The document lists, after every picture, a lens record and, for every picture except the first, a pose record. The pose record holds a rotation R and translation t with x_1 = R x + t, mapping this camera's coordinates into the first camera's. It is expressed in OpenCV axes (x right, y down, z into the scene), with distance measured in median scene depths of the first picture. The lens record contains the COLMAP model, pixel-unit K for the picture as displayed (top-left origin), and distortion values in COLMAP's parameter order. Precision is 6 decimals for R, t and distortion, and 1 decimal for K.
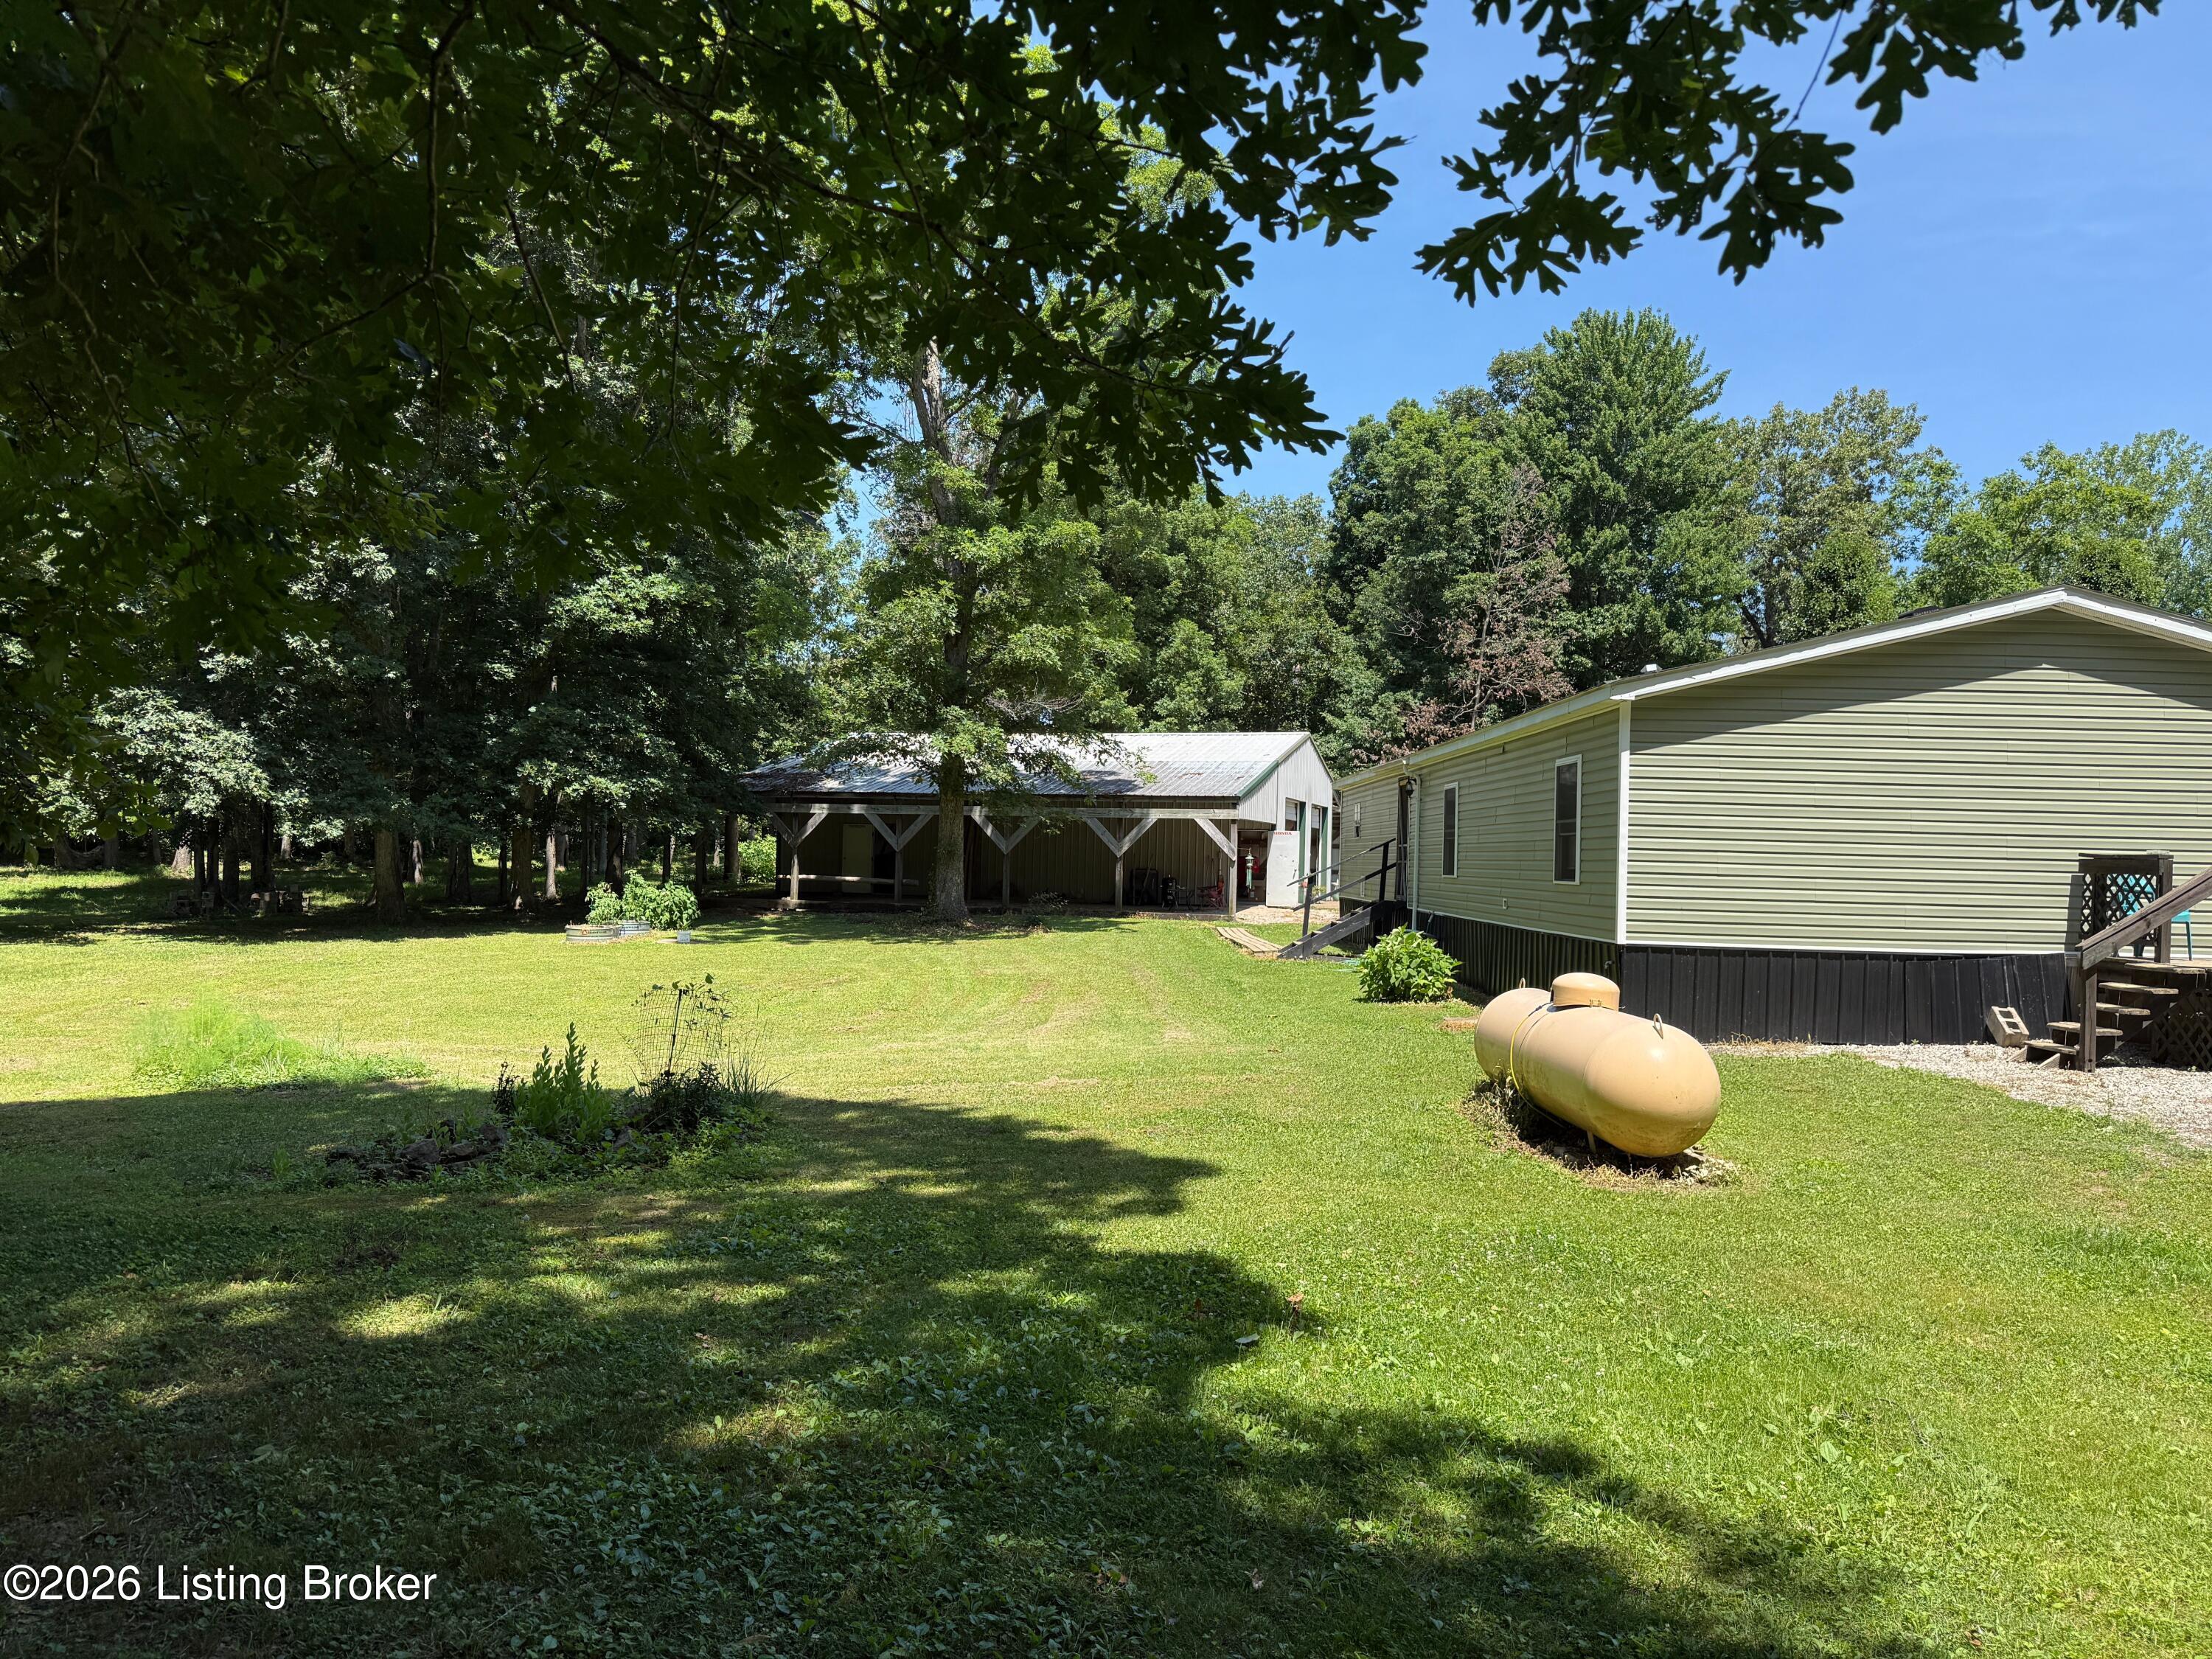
lens RADIAL K [[1581.1, 0, 1106.0], [0, 1581.1, 829.5], [0, 0, 1]] dist [0.048608, 0.000878]
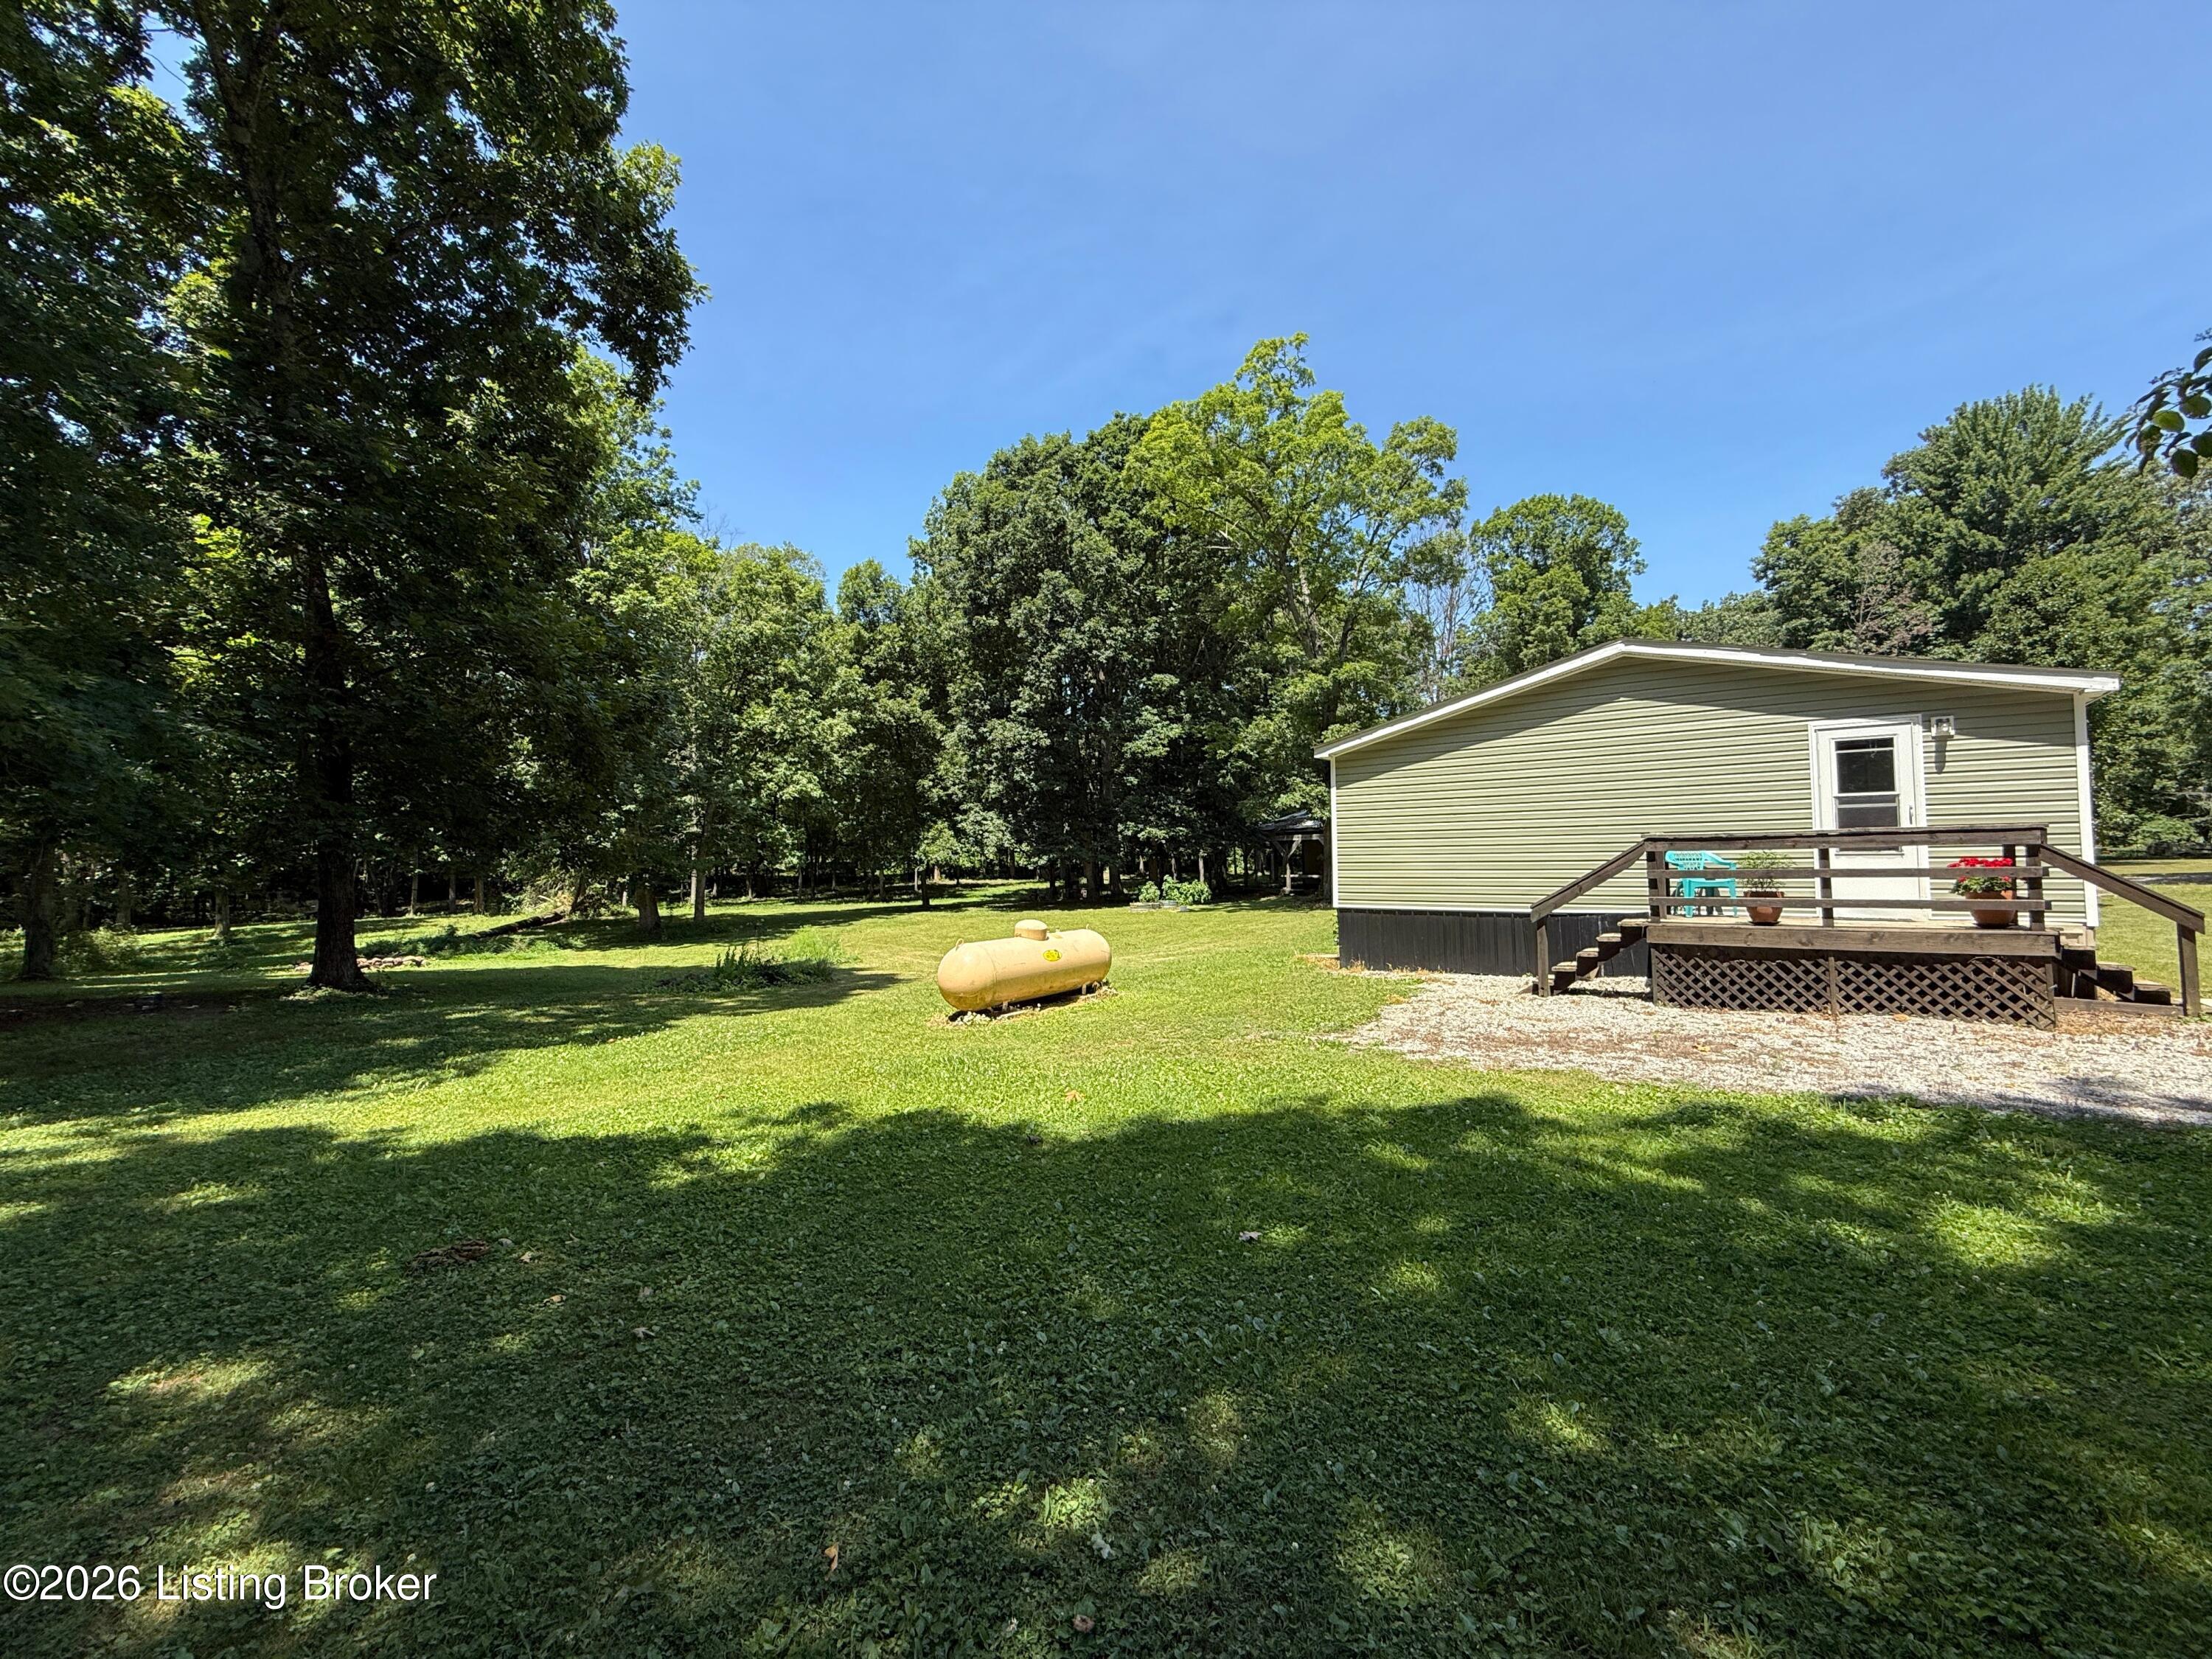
lens RADIAL K [[899.0, 0, 1106.0], [0, 899.0, 829.5], [0, 0, 1]] dist [-0.002699, -0.000323]
pose [[0.794121, -0.058067, -0.604980, 0.318507], [0.044180, 0.998307, -0.037827, 0.008016], [0.606152, 0.003311, 0.795342, 0.062910]]
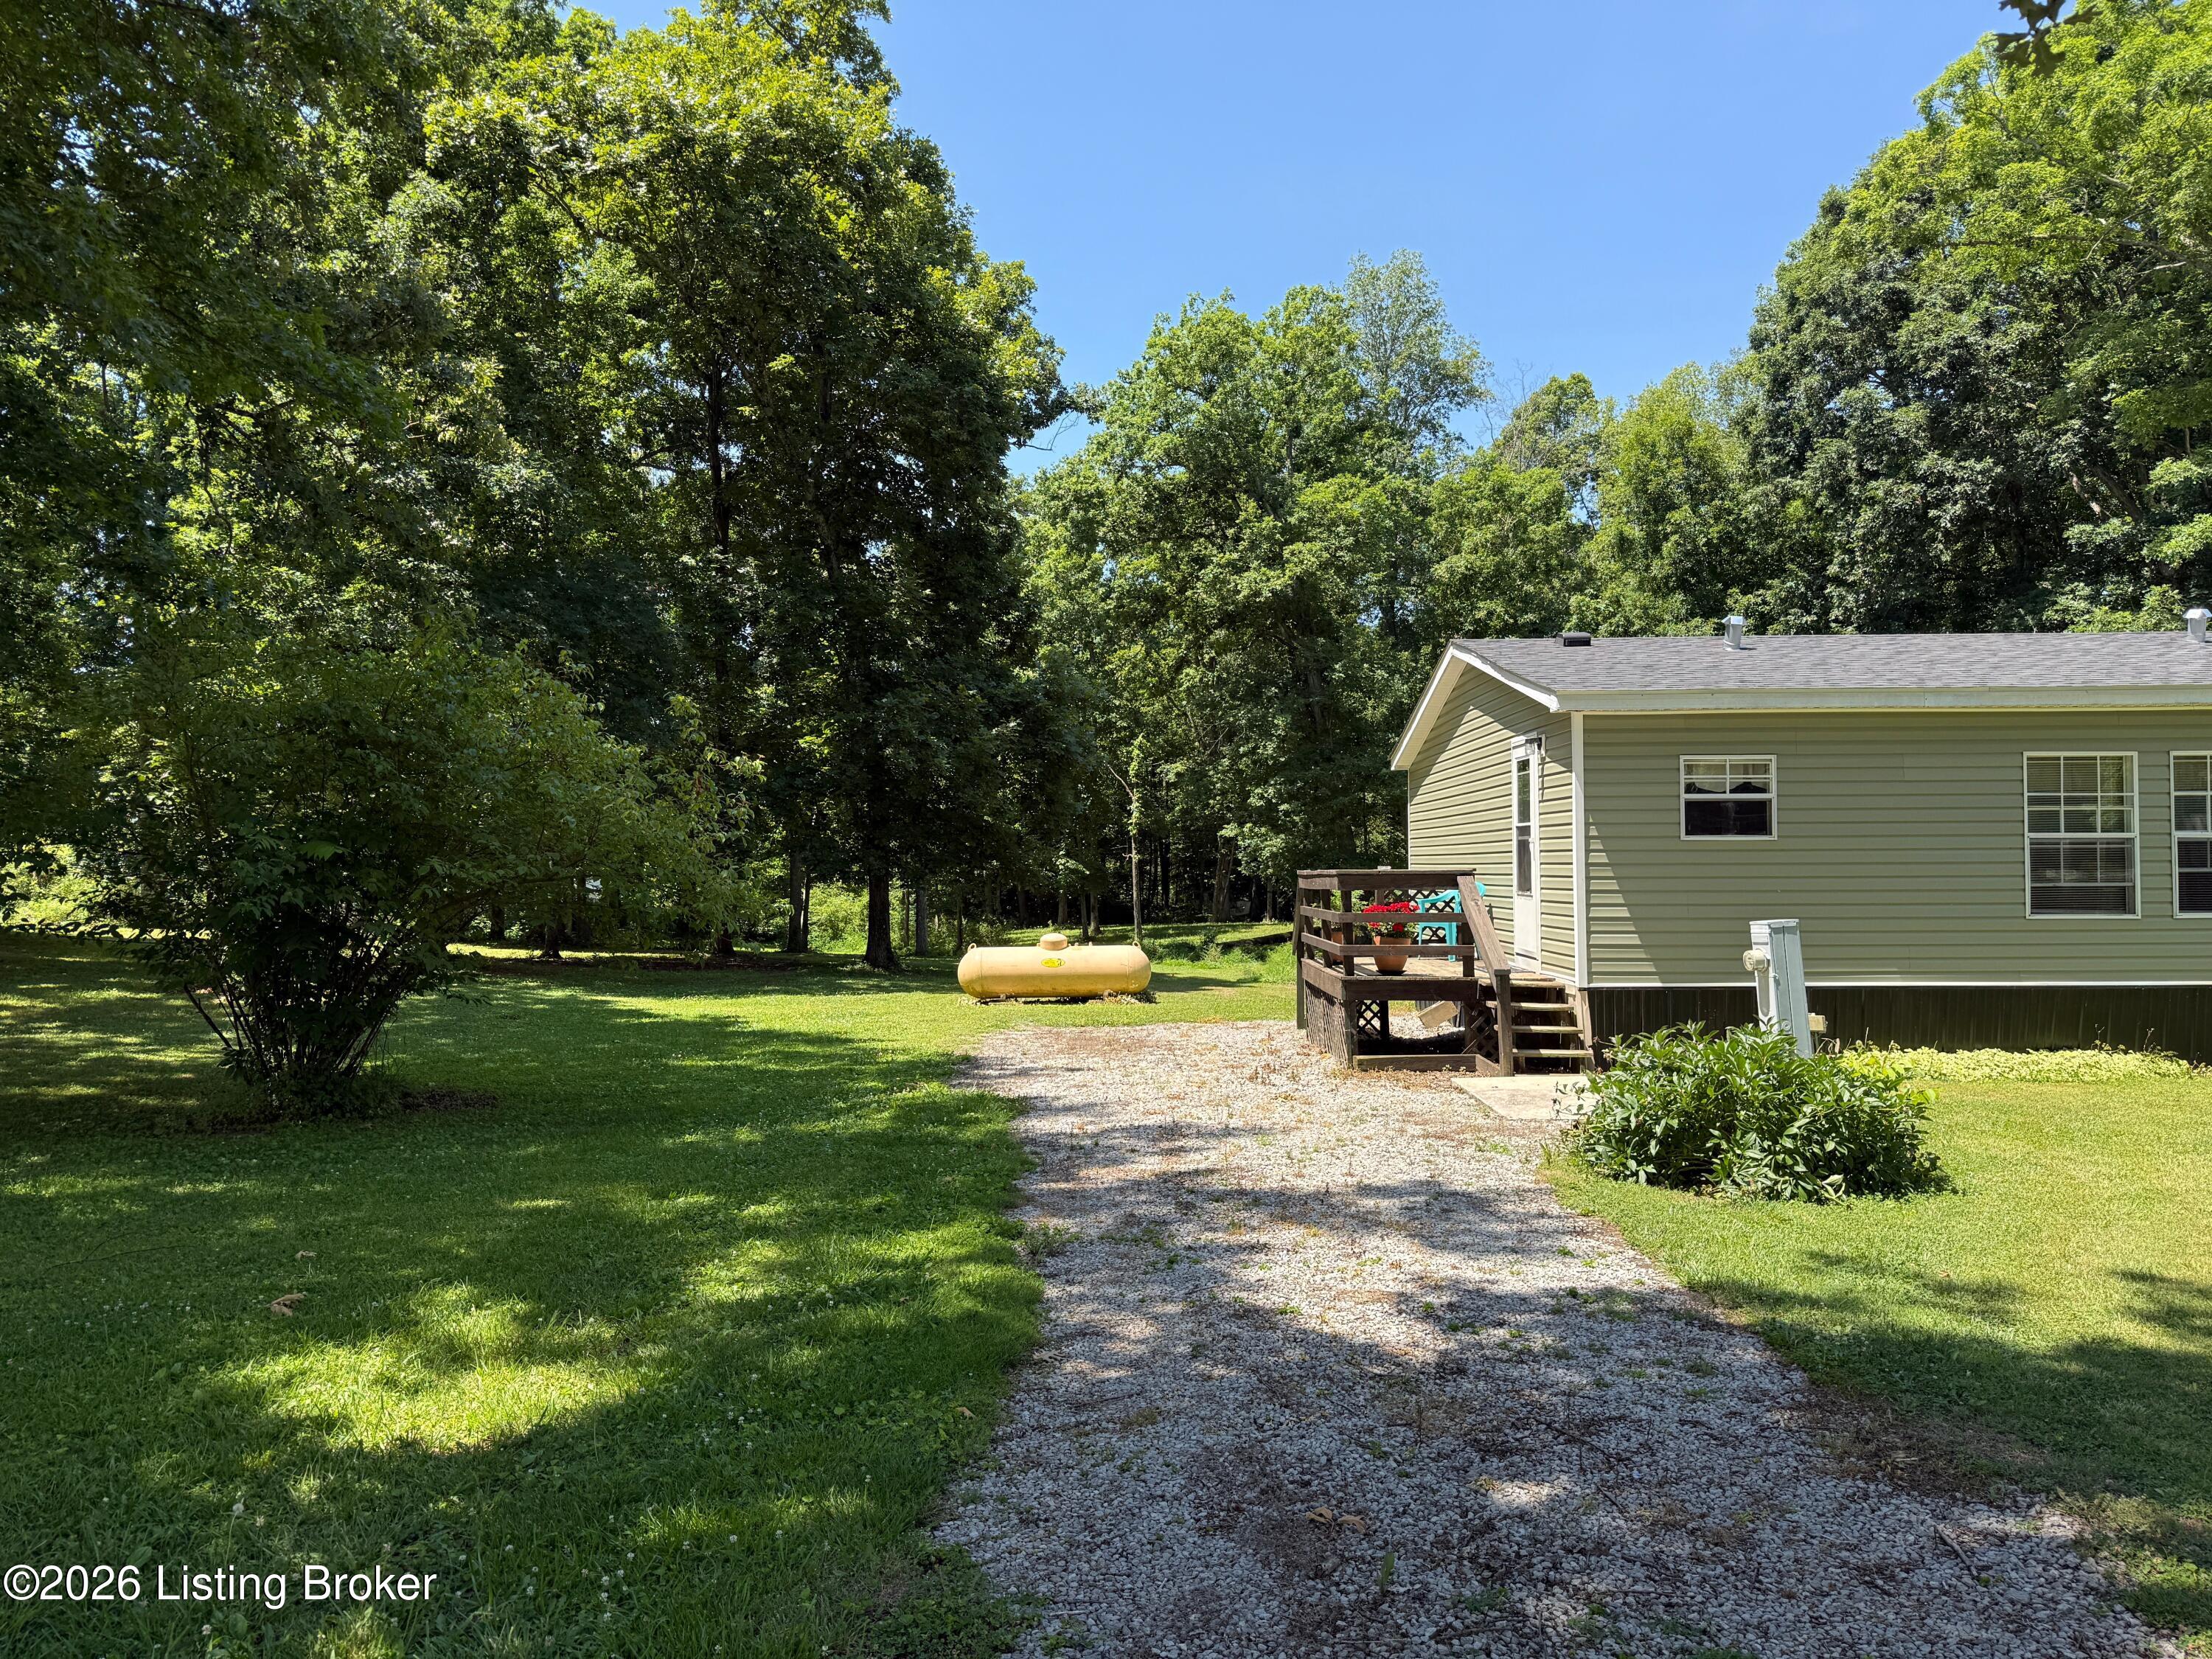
lens RADIAL K [[1615.1, 0, 1106.0], [0, 1615.1, 829.5], [0, 0, 1]] dist [0.045843, -0.001853]
pose [[-0.059332, -0.040684, -0.997409, 2.224582], [0.026324, 0.998758, -0.042305, 0.025220], [0.997891, -0.028765, -0.058188, 1.257043]]
